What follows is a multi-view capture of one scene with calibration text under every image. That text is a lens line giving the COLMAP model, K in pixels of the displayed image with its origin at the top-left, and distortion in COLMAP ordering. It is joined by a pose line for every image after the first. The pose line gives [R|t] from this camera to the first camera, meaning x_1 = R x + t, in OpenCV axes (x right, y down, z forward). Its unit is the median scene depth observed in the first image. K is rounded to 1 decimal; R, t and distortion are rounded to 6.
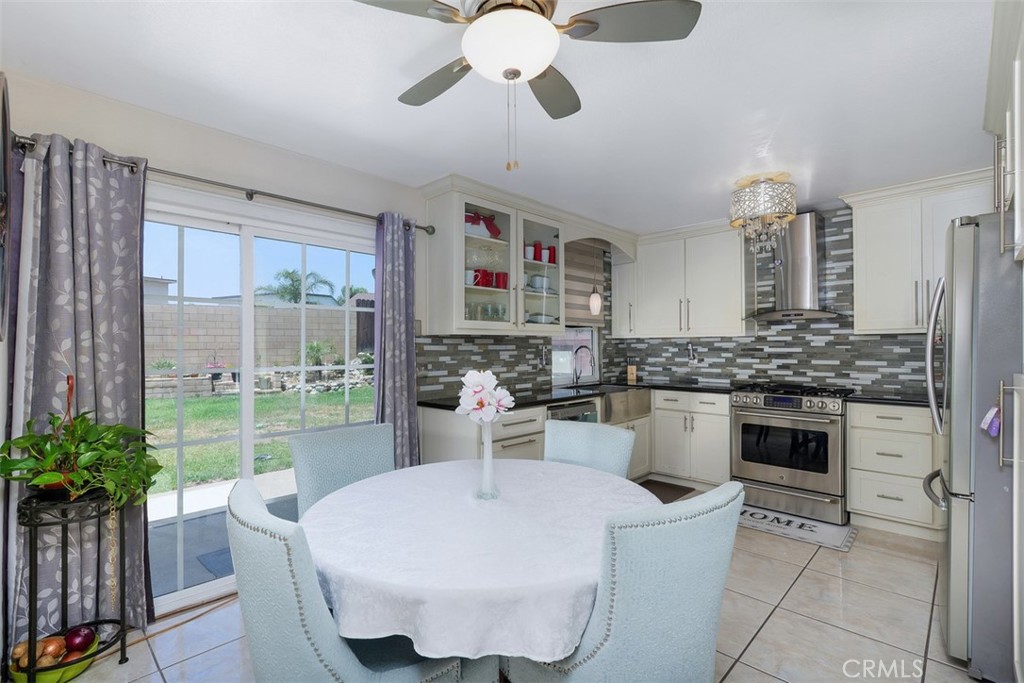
lens RADIAL K [[472.1, 0, 512.0], [0, 472.1, 341.5], [0, 0, 1]] dist [-0.000397, -0.000058]
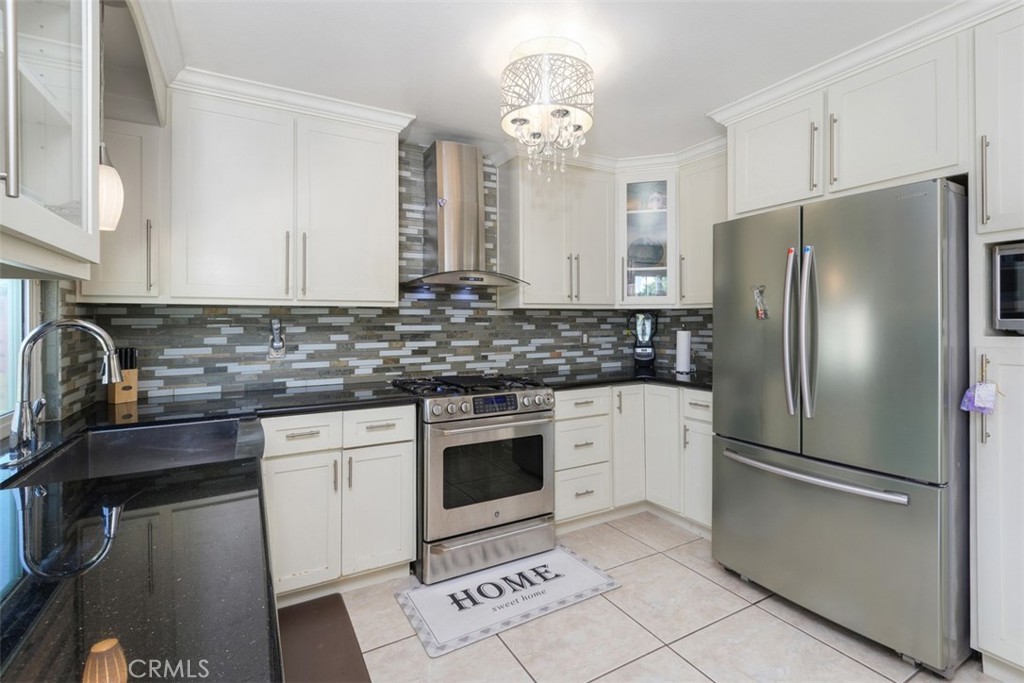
lens RADIAL K [[468.6, 0, 512.1], [0, 468.6, 321.8], [0, 0, 1]] dist [0.001136, 0.000144]
pose [[0.285446, 0.003798, 0.958387, -0.062228], [-0.006009, 0.999980, -0.002173, 0.009330], [-0.958376, -0.005139, 0.285463, 0.680792]]
